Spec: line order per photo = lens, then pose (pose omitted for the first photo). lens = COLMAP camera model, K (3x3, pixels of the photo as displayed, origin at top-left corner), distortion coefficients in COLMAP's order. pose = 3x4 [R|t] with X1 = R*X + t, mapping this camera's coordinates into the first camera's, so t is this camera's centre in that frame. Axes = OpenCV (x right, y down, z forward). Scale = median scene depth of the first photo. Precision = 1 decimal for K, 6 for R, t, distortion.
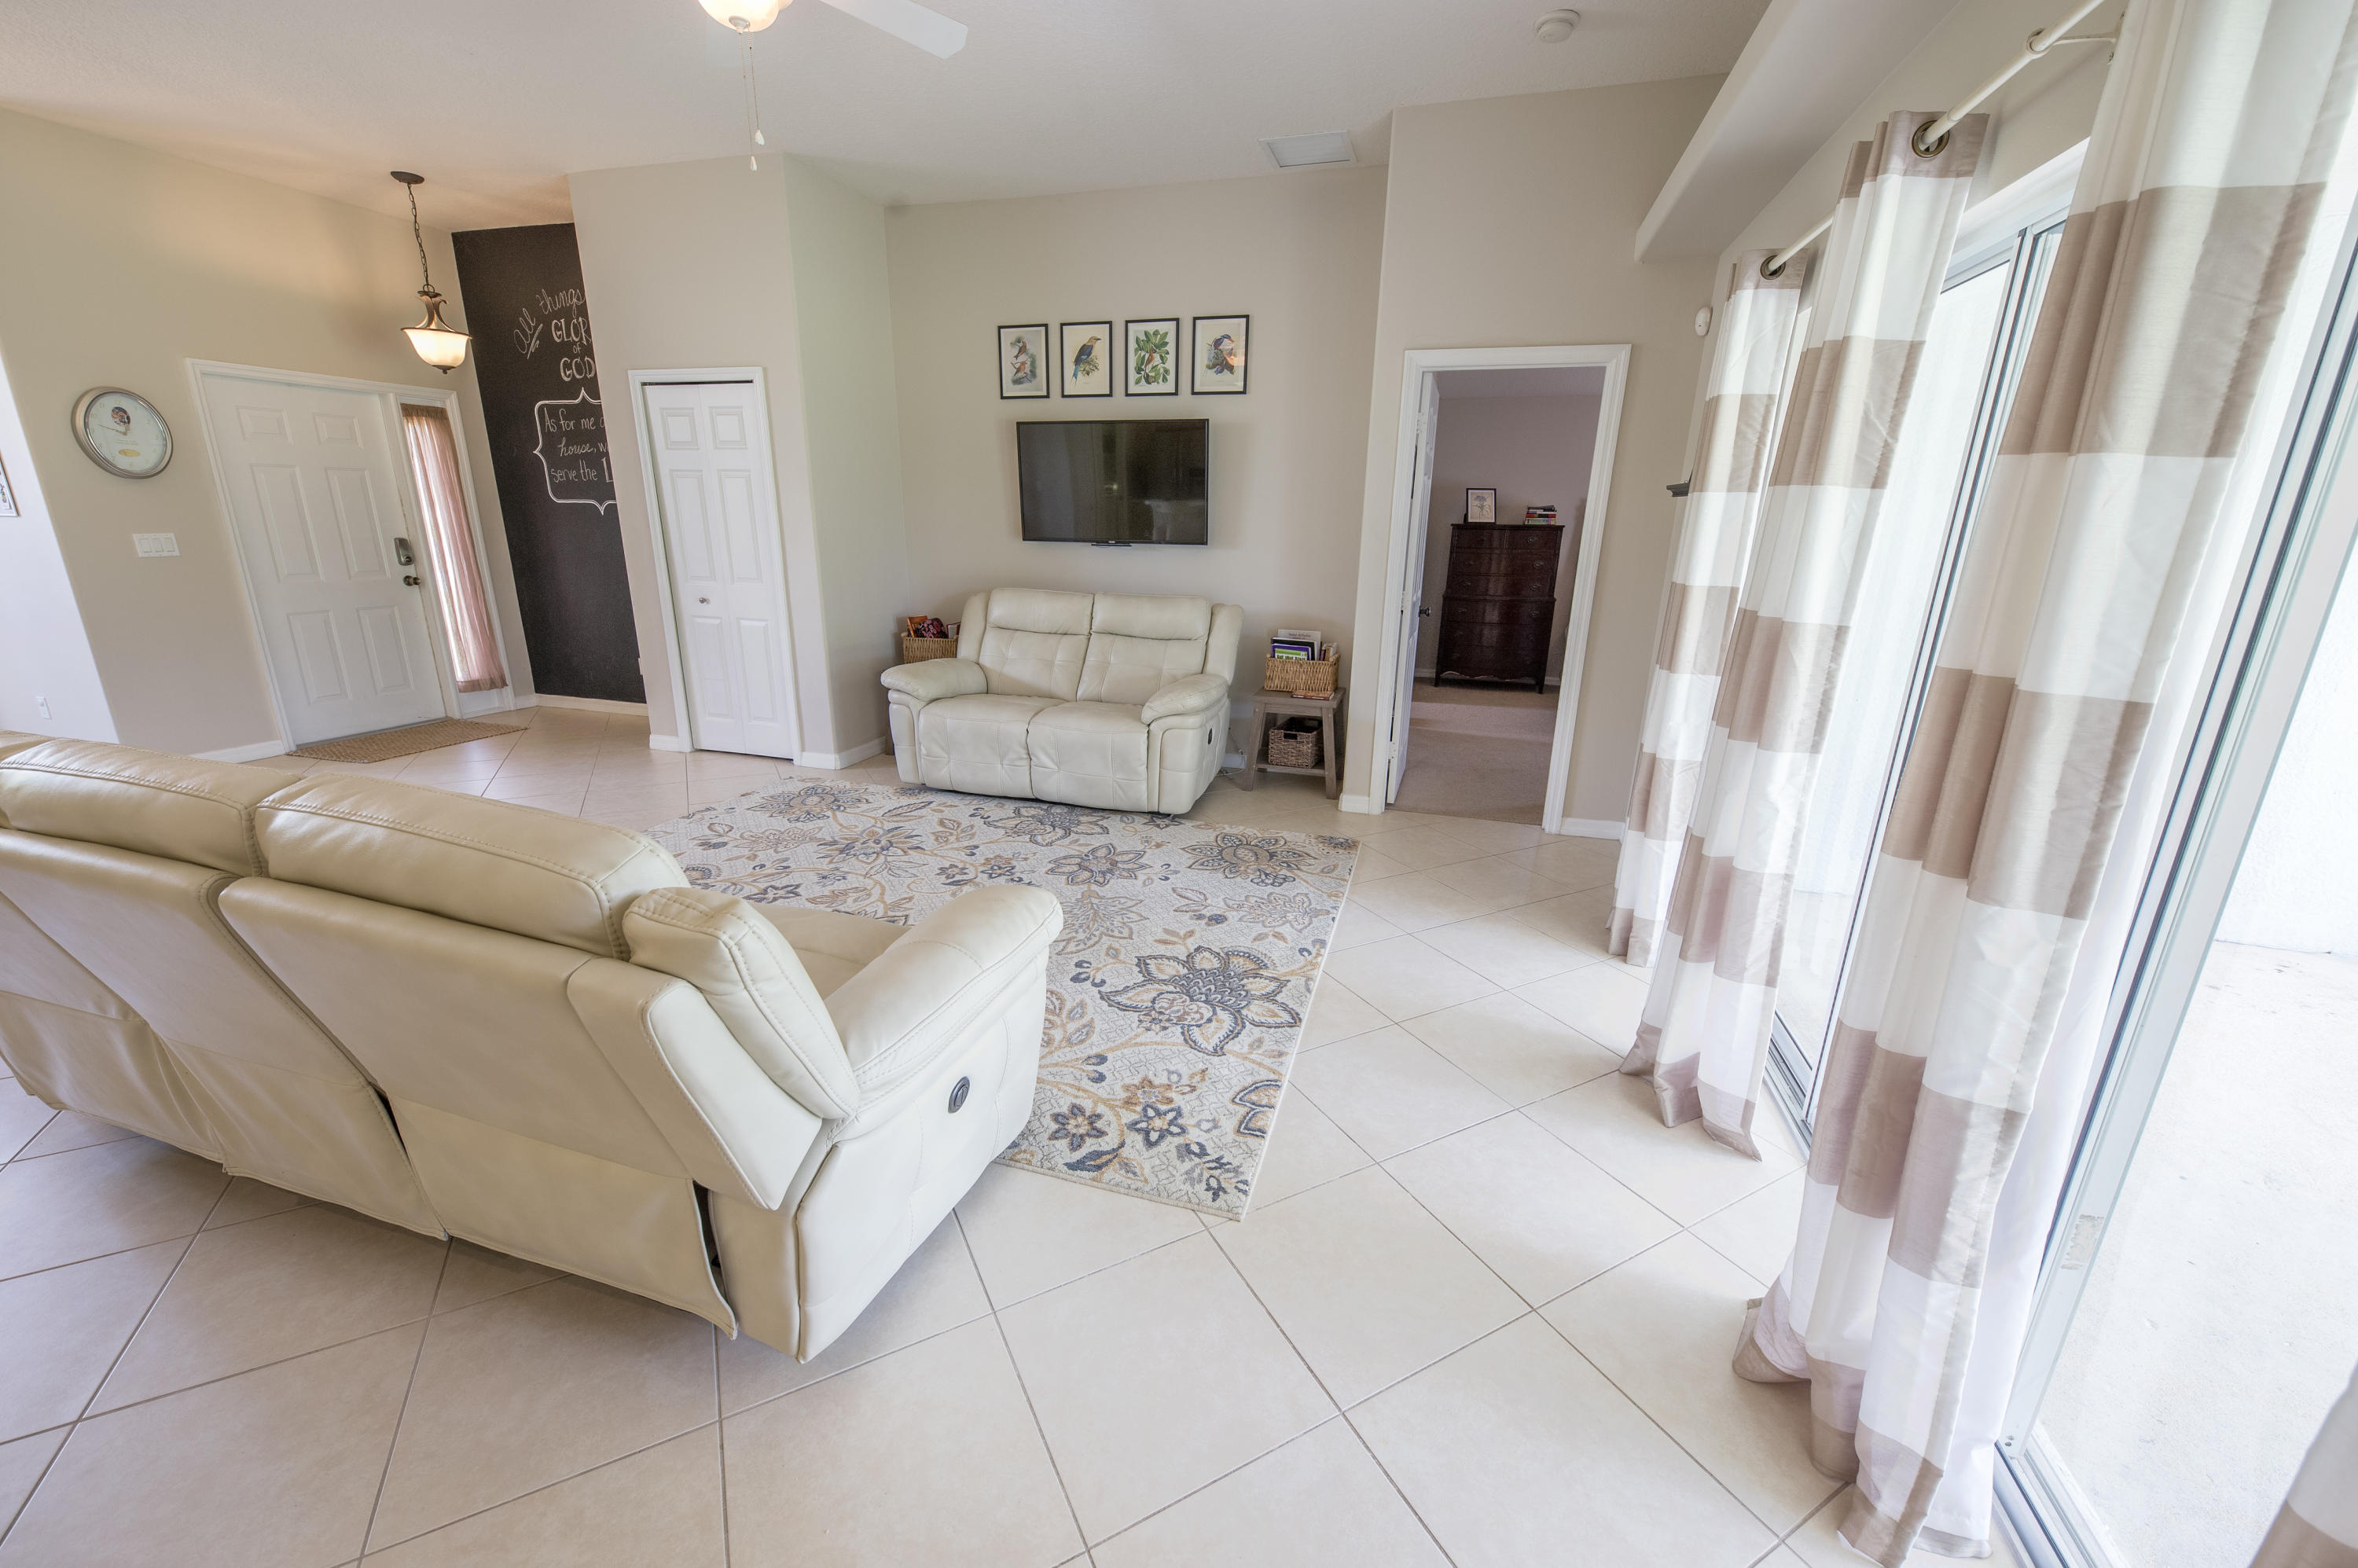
lens RADIAL K [[910.5, 0, 1178.8], [0, 910.5, 785.0], [0, 0, 1]] dist [0.005273, -0.000780]
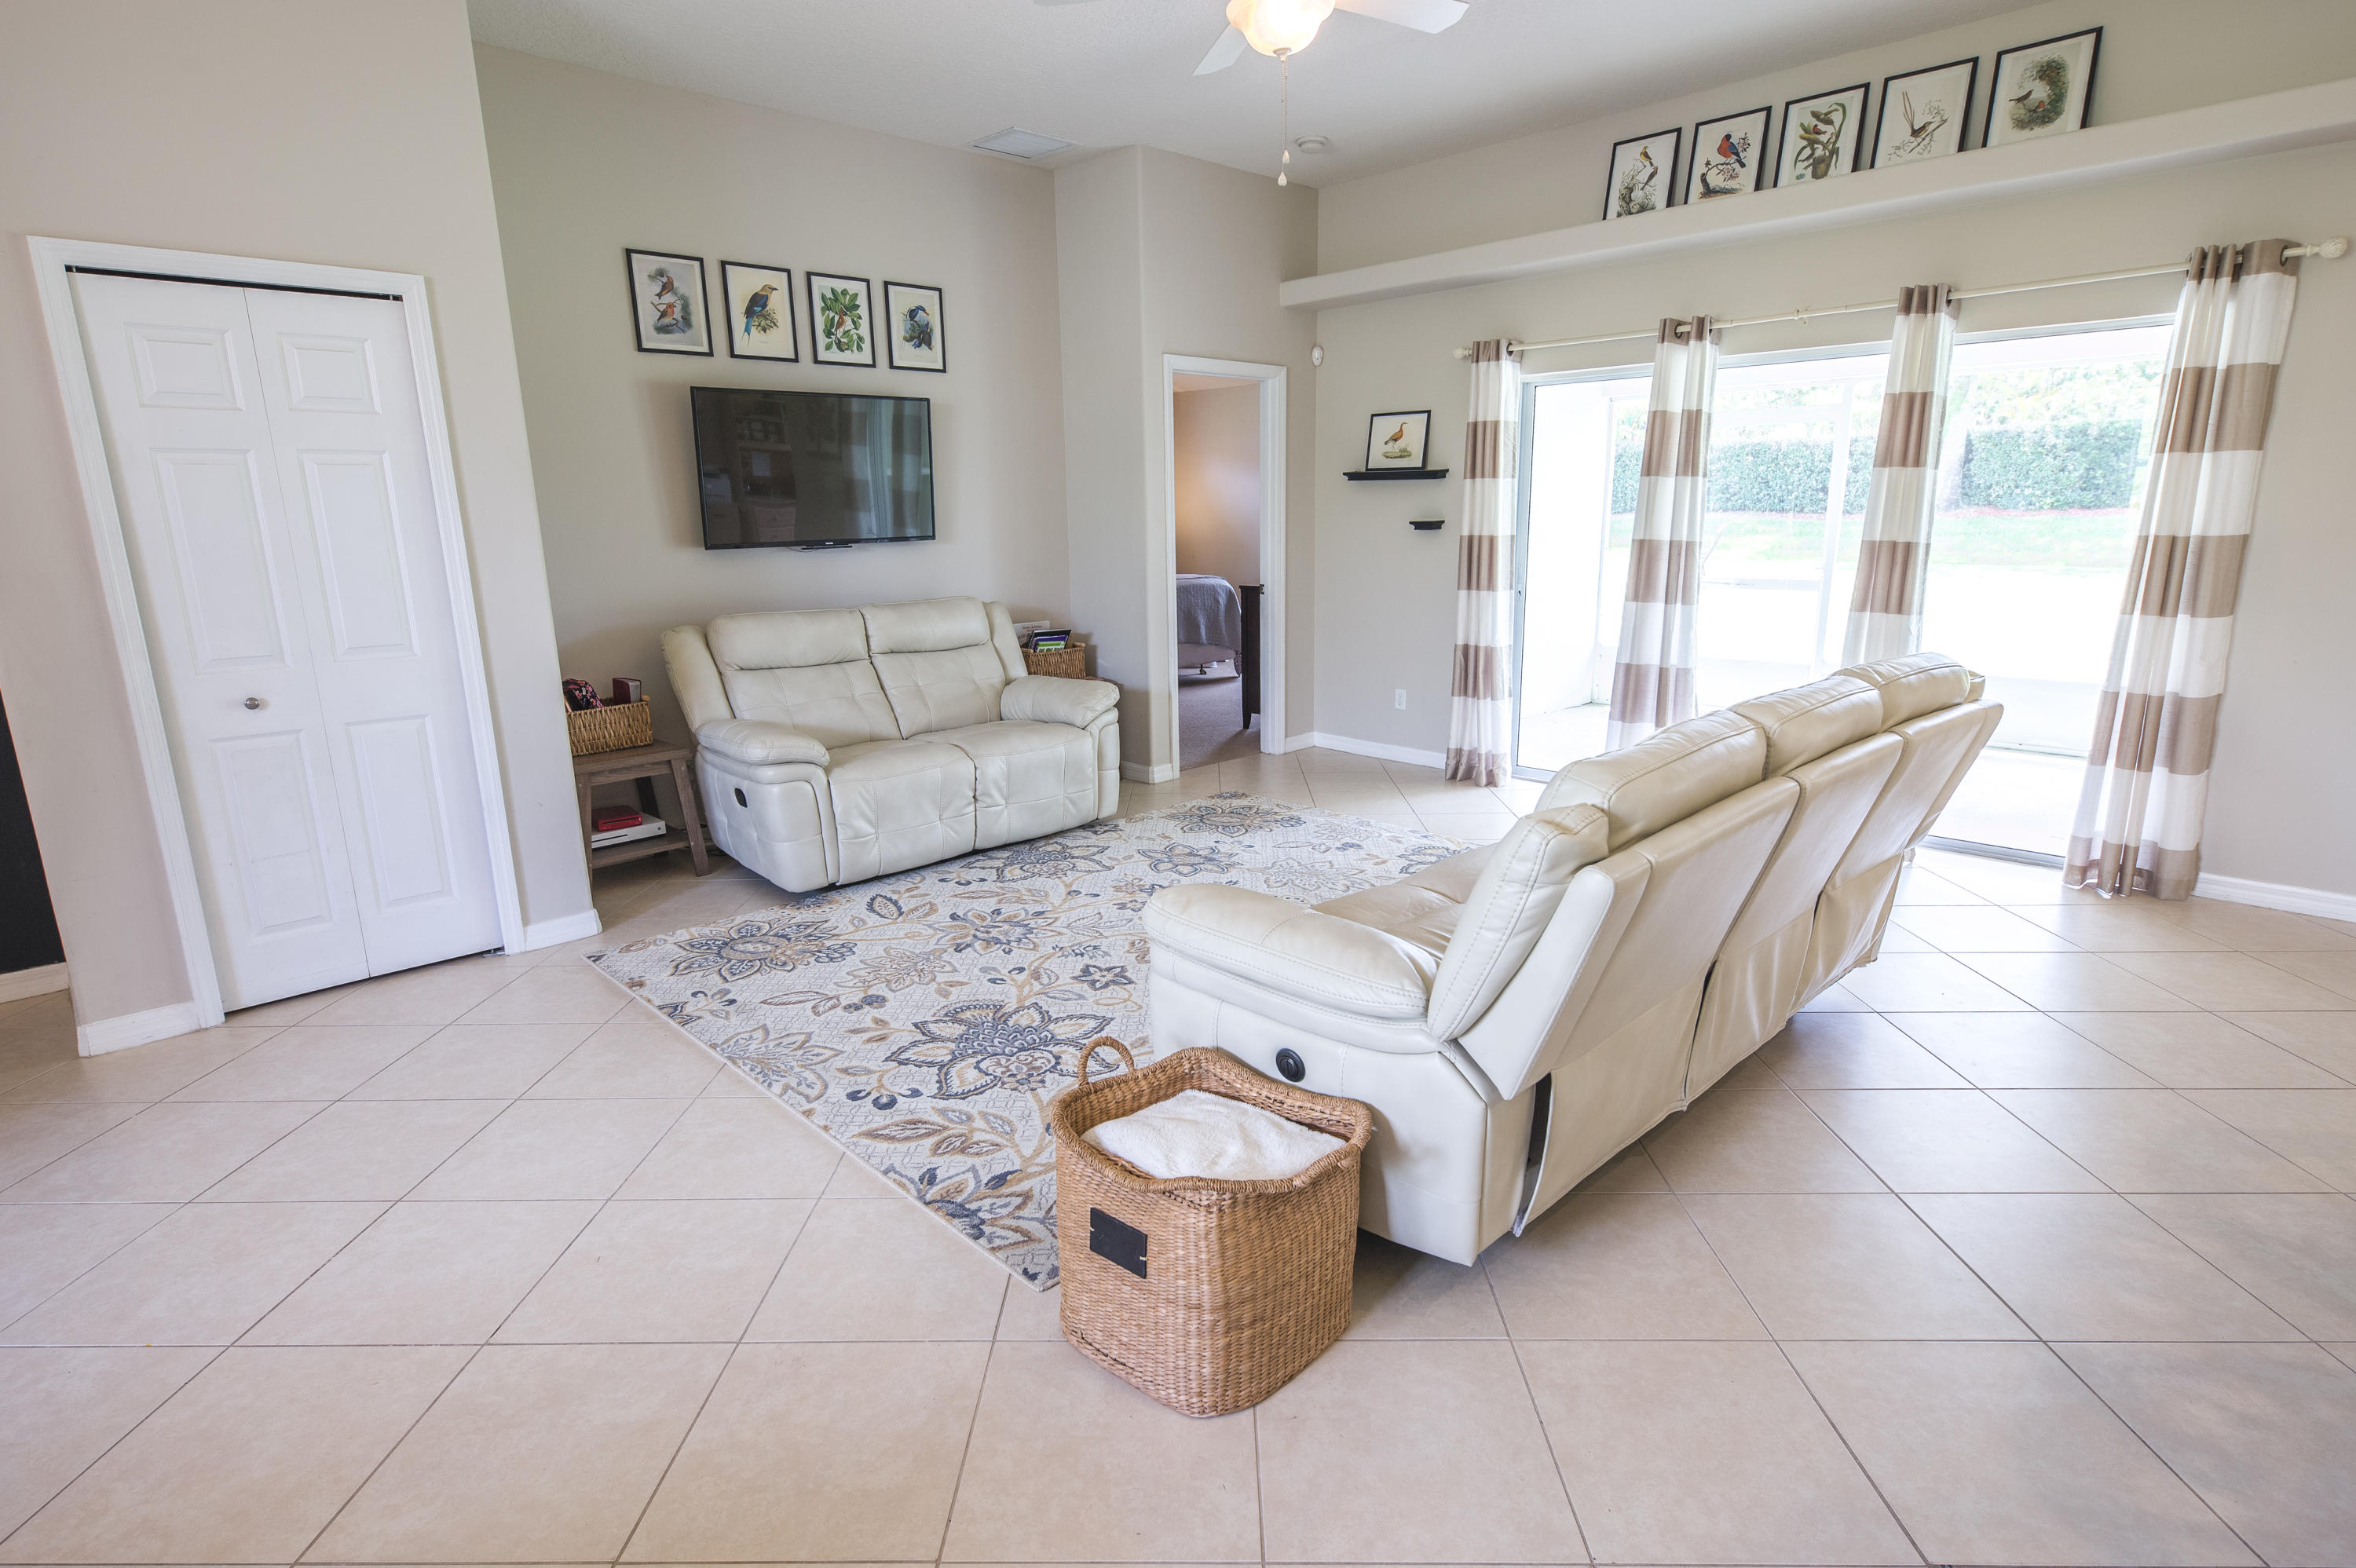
lens RADIAL K [[1196.3, 0, 1183.0], [0, 1196.3, 784.1], [0, 0, 1]] dist [0.013819, -0.001880]
pose [[0.485800, -0.227156, 0.844037, -0.916878], [0.270805, 0.957241, 0.101756, -0.096317], [-0.831061, 0.179136, 0.526543, 0.252587]]
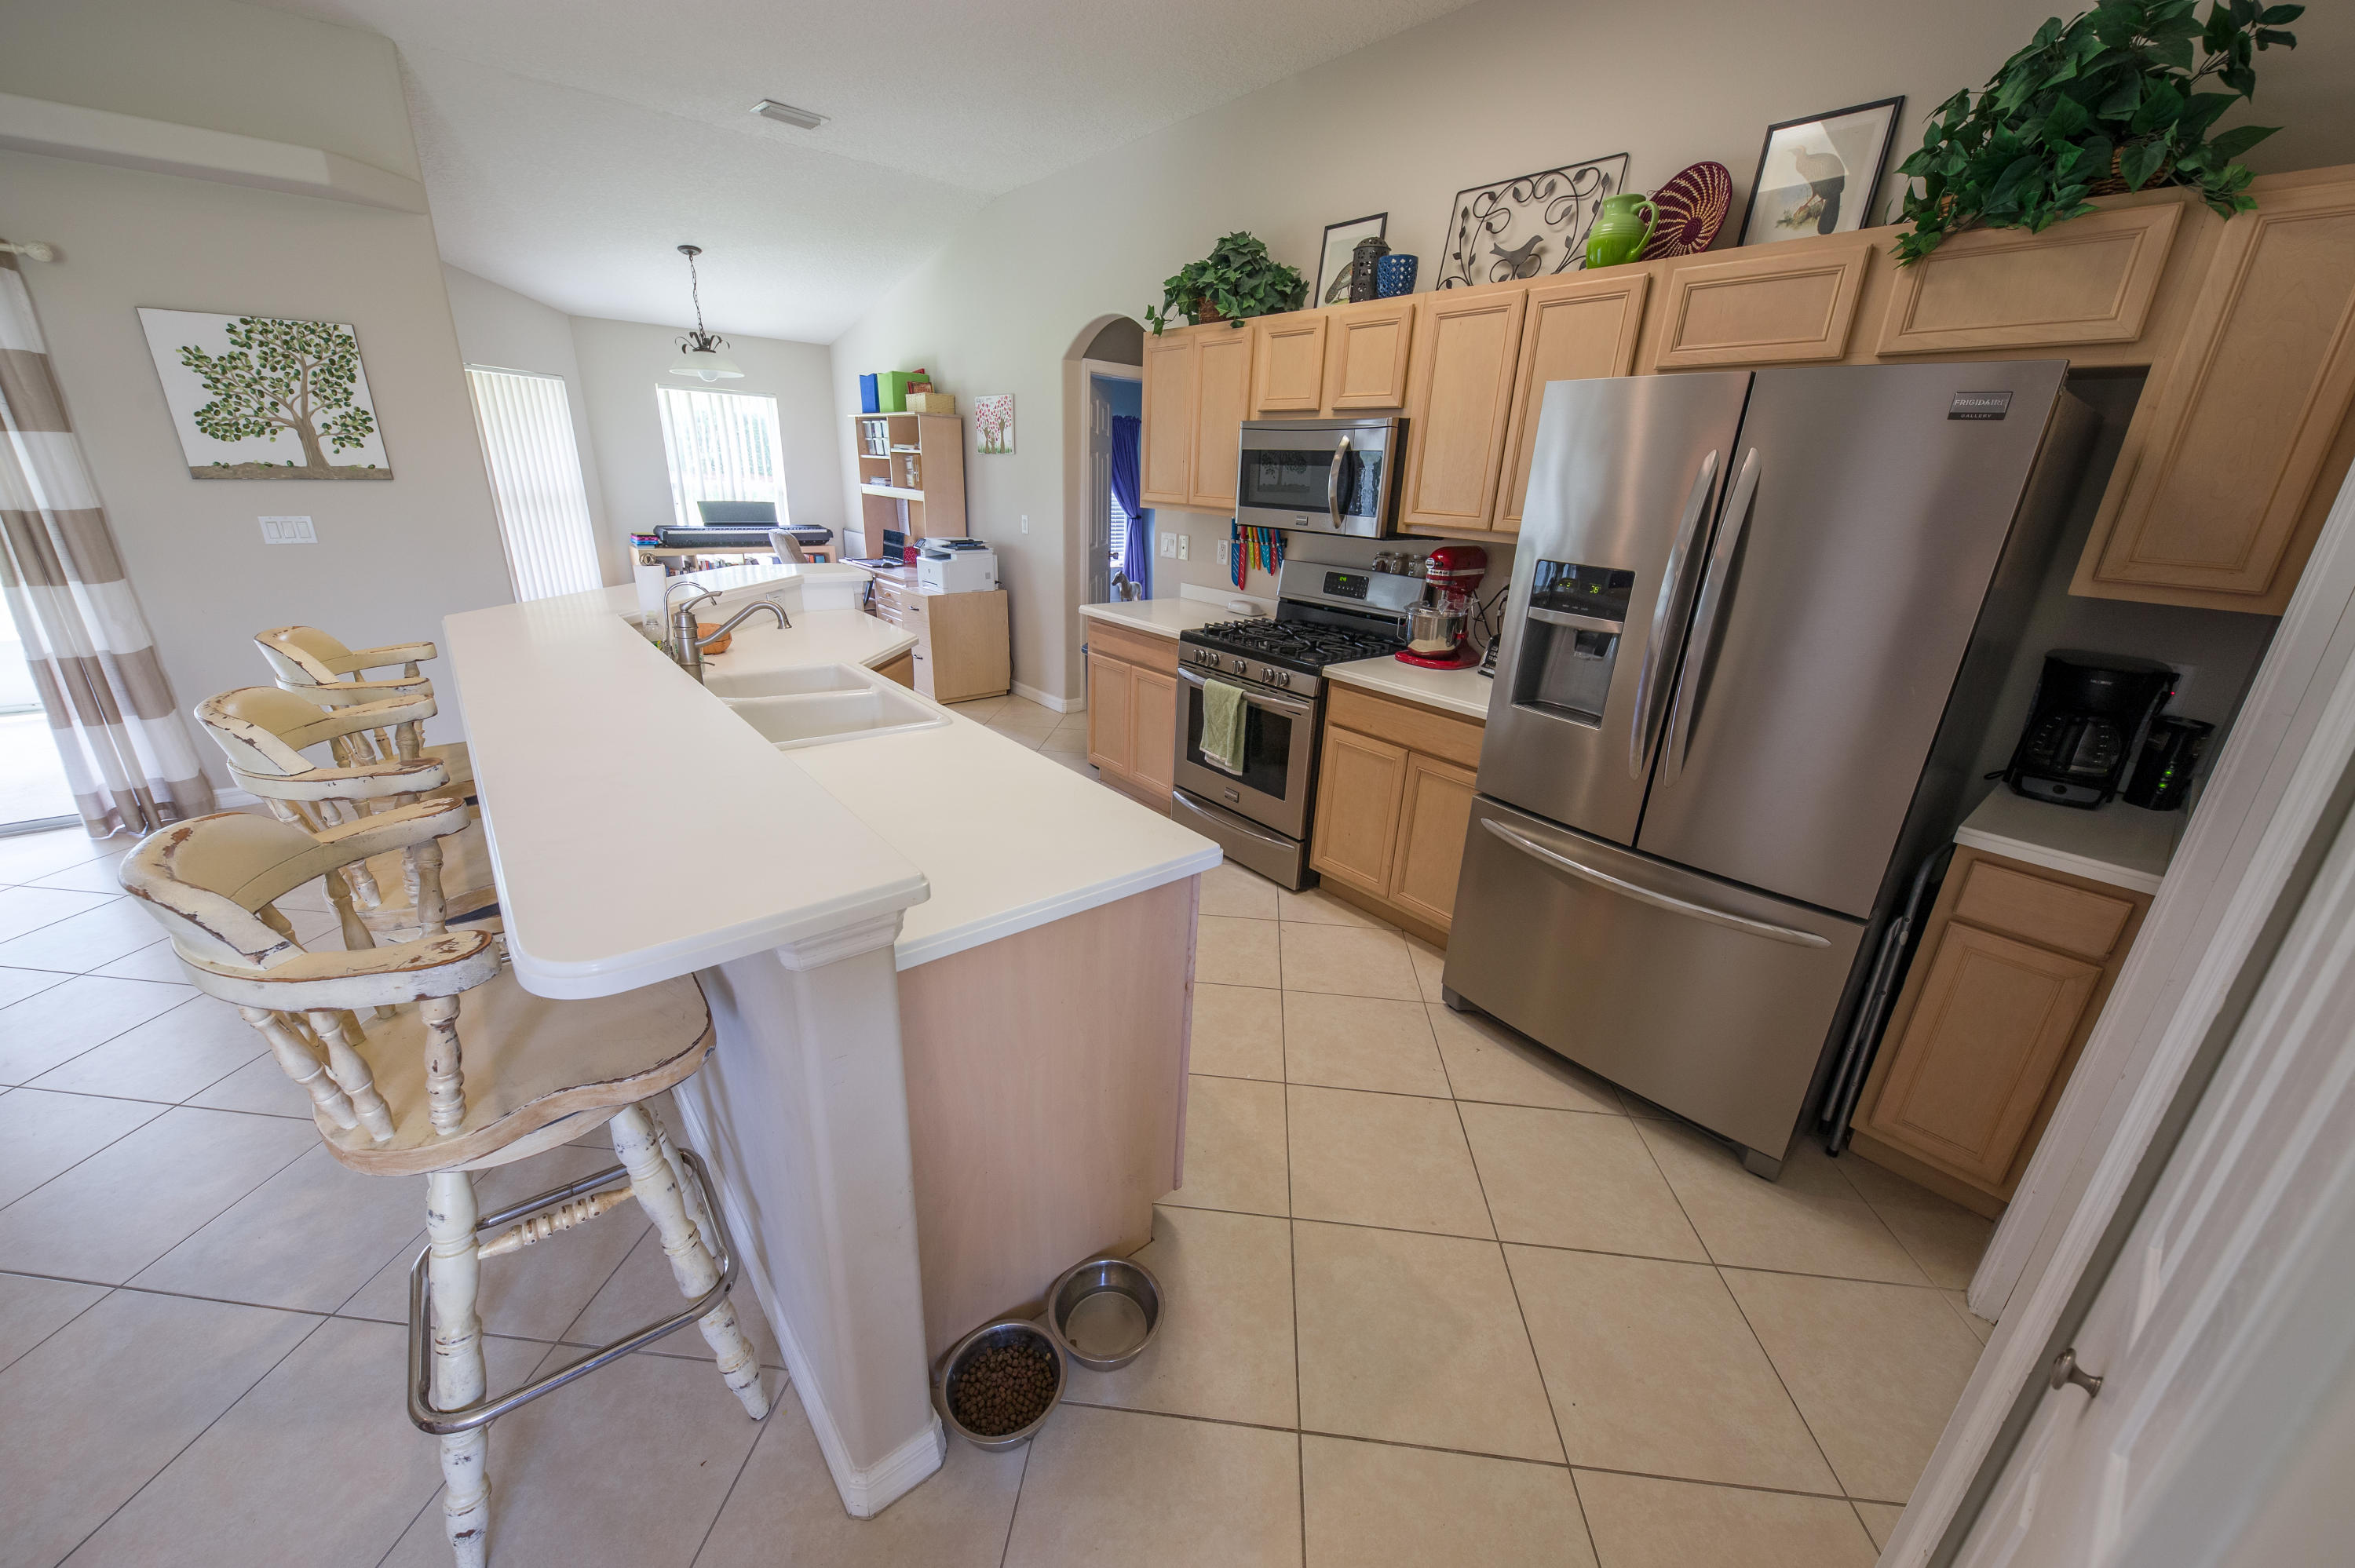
lens RADIAL K [[852.8, 0, 1183.3], [0, 852.8, 787.2], [0, 0, 1]] dist [-0.005460, -0.002034]
pose [[-0.837105, -0.239562, 0.491799, -0.920990], [0.095262, 0.821440, 0.562282, -0.087859], [-0.538685, 0.517538, -0.664810, 0.144625]]
